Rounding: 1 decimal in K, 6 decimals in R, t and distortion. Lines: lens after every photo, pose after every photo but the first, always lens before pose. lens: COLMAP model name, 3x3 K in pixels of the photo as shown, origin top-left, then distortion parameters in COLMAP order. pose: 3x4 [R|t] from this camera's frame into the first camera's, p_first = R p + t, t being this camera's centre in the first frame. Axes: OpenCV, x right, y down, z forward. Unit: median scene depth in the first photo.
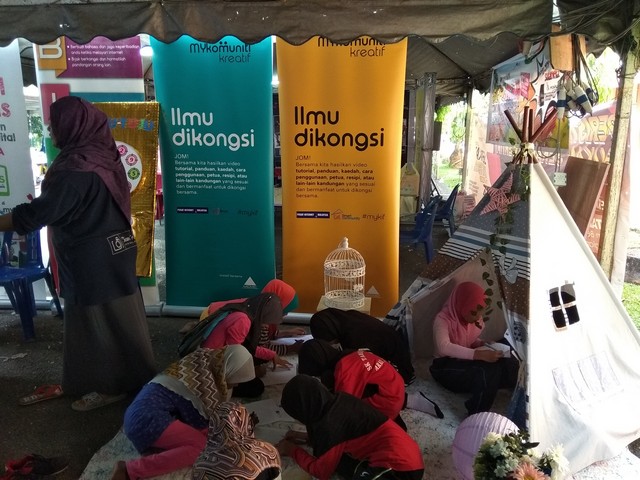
lens RADIAL K [[513.8, 0, 324.2], [0, 513.8, 240.4], [0, 0, 1]] dist [0.073312, -0.091704]
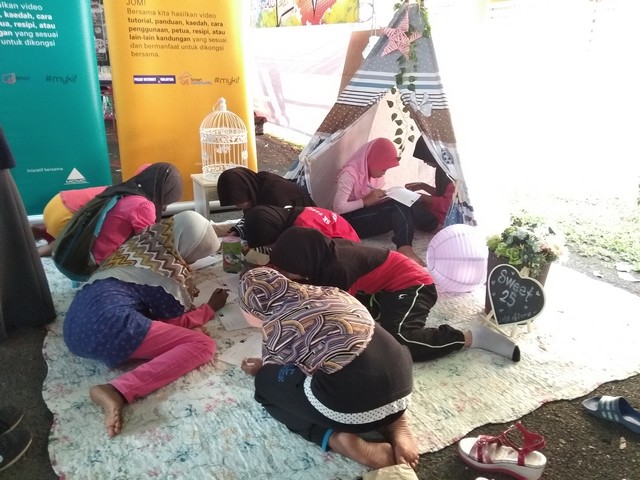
lens RADIAL K [[513.8, 0, 324.2], [0, 513.8, 240.4], [0, 0, 1]] dist [0.073312, -0.091704]
pose [[0.814634, -0.181895, 0.550714, -0.313780], [0.103446, 0.979890, 0.170628, 0.090437], [-0.570676, -0.082030, 0.817068, 0.159442]]
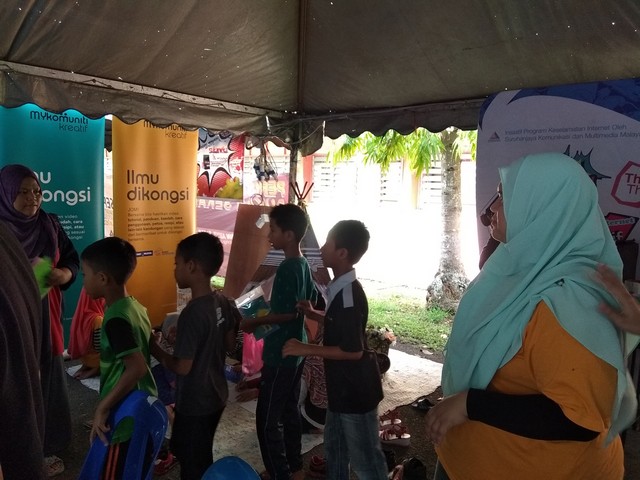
lens RADIAL K [[513.8, 0, 324.2], [0, 513.8, 240.4], [0, 0, 1]] dist [0.073312, -0.091704]
pose [[0.579143, -0.078890, 0.811400, -0.816128], [0.143080, 0.989694, -0.005900, -0.011292], [-0.802572, 0.119512, 0.584462, -0.110736]]
